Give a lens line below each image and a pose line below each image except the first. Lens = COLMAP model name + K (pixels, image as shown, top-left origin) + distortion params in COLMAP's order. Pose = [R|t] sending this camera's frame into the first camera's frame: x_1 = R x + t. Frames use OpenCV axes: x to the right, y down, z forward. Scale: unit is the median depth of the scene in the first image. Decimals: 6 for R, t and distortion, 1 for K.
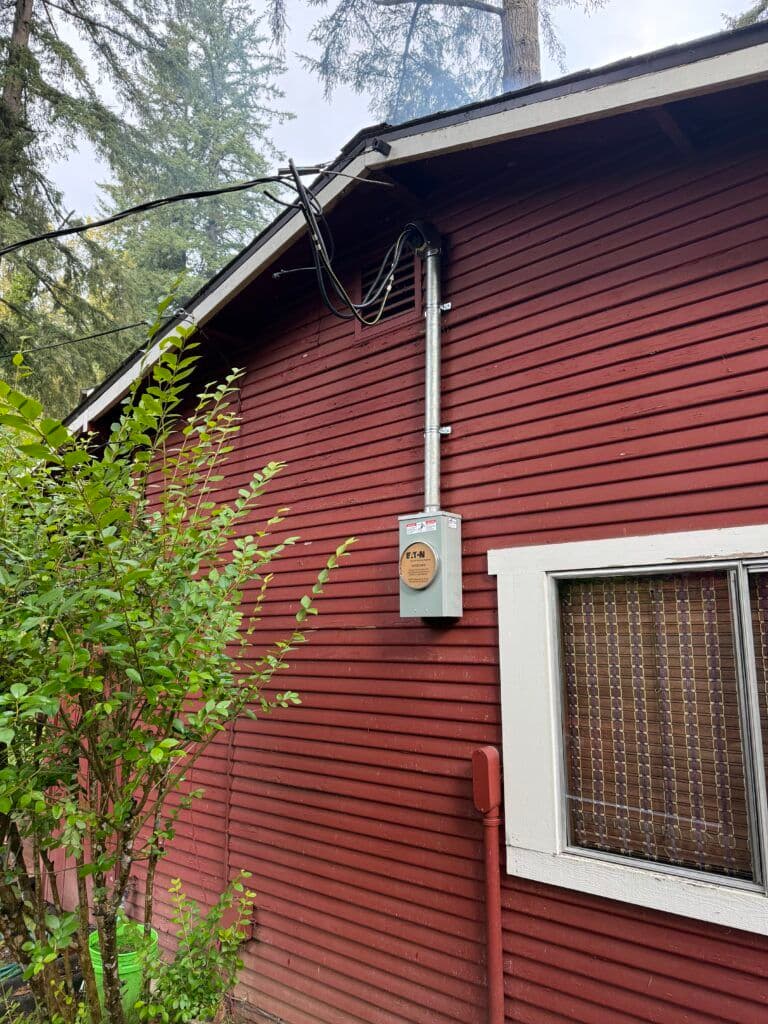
lens RADIAL K [[694.8, 0, 384.0], [0, 694.8, 512.0], [0, 0, 1]] dist [0.078071, -0.003522]
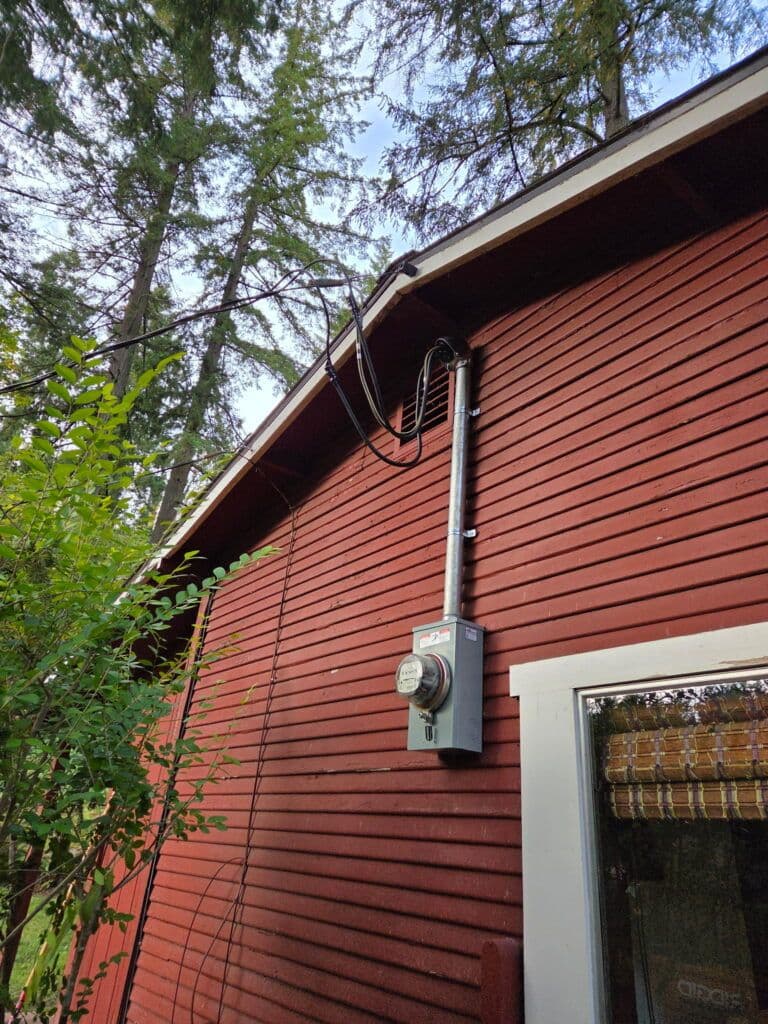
lens RADIAL K [[680.1, 0, 384.0], [0, 680.1, 512.0], [0, 0, 1]] dist [0.056508, 0.000121]
pose [[0.976408, -0.012309, -0.215581, 0.167927], [-0.050660, 0.957451, -0.284116, 0.109413], [0.209906, 0.288335, 0.934239, 0.150542]]
